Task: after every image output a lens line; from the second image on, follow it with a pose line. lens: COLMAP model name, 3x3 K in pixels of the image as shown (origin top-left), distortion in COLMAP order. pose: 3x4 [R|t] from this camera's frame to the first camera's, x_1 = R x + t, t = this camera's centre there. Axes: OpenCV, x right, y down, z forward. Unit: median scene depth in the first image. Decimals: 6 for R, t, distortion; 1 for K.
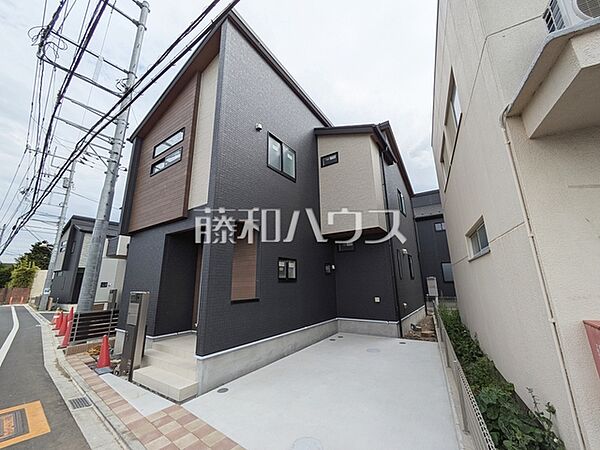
lens RADIAL K [[237.4, 0, 299.6], [0, 237.4, 225.8], [0, 0, 1]] dist [-0.000962, -0.000188]
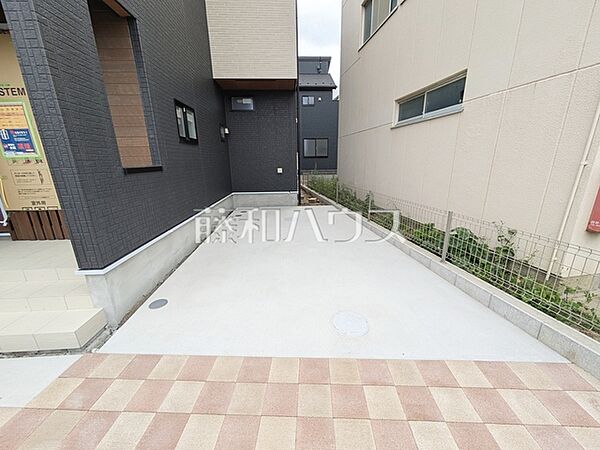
lens RADIAL K [[237.4, 0, 299.6], [0, 237.4, 225.8], [0, 0, 1]] dist [-0.000962, -0.000188]
pose [[0.797158, -0.155248, 0.583470, -0.215016], [-0.142345, 0.890811, 0.431501, 0.105073], [-0.586752, -0.427028, 0.688019, 0.254049]]
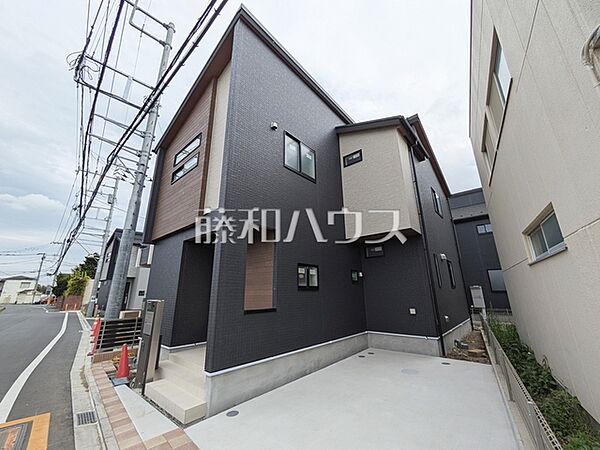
lens RADIAL K [[237.4, 0, 299.6], [0, 237.4, 225.8], [0, 0, 1]] dist [-0.000962, -0.000188]
pose [[0.992483, -0.028797, -0.118948, 0.029240], [0.024337, 0.998951, -0.038783, 0.021619], [0.119940, 0.035597, 0.992143, 0.077234]]
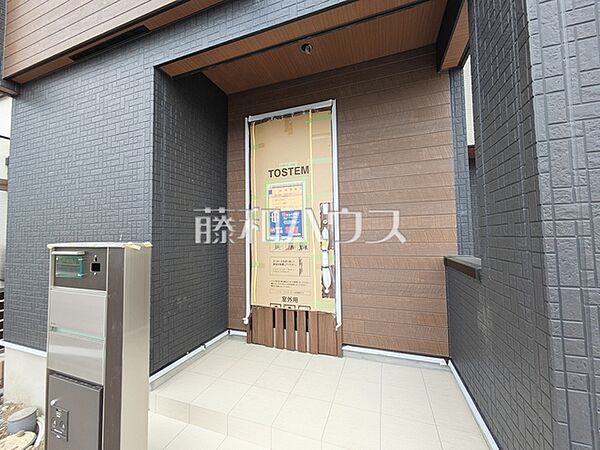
lens RADIAL K [[237.4, 0, 299.6], [0, 237.4, 225.8], [0, 0, 1]] dist [-0.000962, -0.000188]
pose [[0.965364, 0.012822, 0.260593, -0.434114], [-0.061298, 0.981981, 0.178761, 0.165705], [-0.253605, -0.188543, 0.948755, 0.580920]]
